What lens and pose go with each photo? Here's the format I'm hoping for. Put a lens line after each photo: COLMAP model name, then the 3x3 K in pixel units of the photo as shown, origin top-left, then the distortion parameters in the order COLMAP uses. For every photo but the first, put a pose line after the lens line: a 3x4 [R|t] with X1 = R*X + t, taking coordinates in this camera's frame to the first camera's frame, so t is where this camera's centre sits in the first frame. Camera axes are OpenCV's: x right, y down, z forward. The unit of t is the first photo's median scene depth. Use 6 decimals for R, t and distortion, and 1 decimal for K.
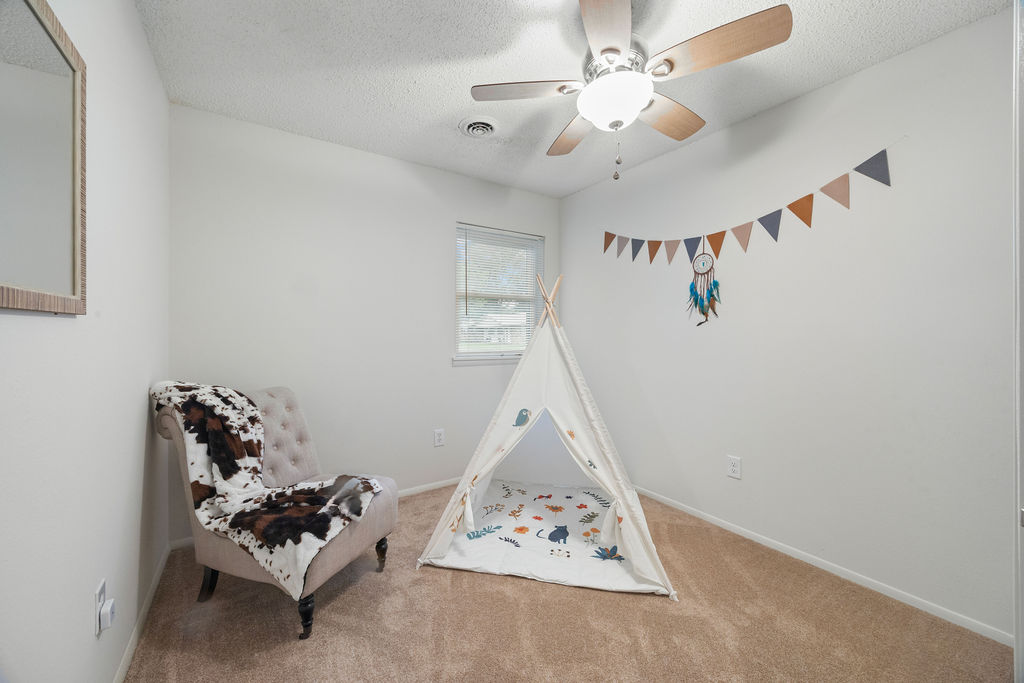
lens RADIAL K [[383.7, 0, 514.9], [0, 383.7, 337.9], [0, 0, 1]] dist [-0.001502, 0.000213]
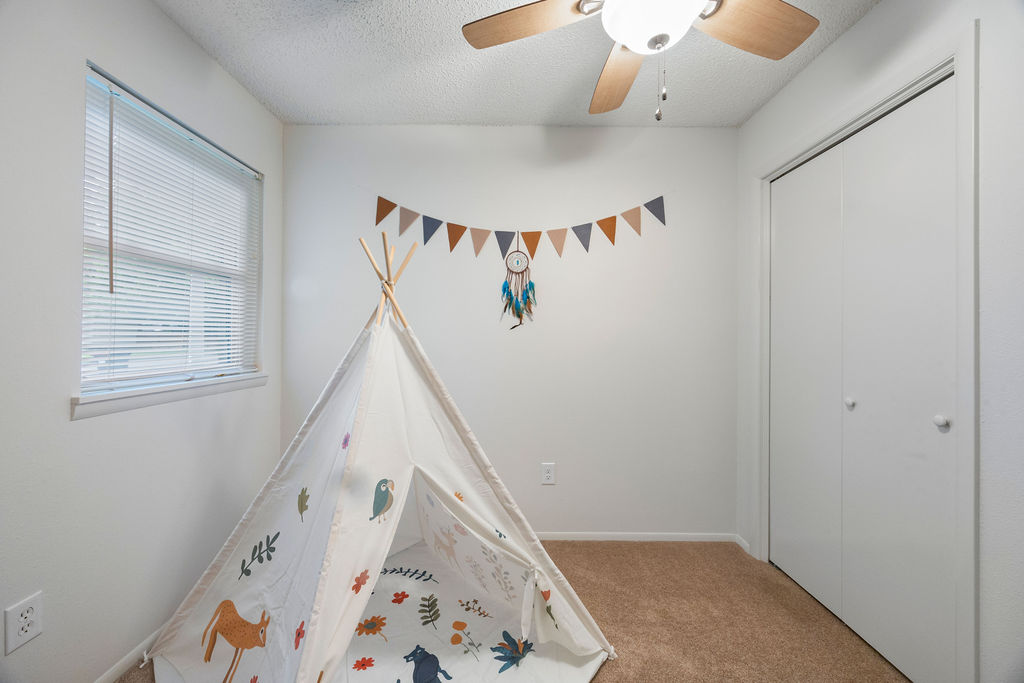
lens RADIAL K [[383.7, 0, 511.2], [0, 383.7, 336.9], [0, 0, 1]] dist [-0.001502, 0.000213]
pose [[0.571460, 0.000936, 0.820629, -0.277625], [0.003185, 0.999989, -0.003359, -0.010138], [-0.820624, 0.004533, 0.571451, 0.489624]]
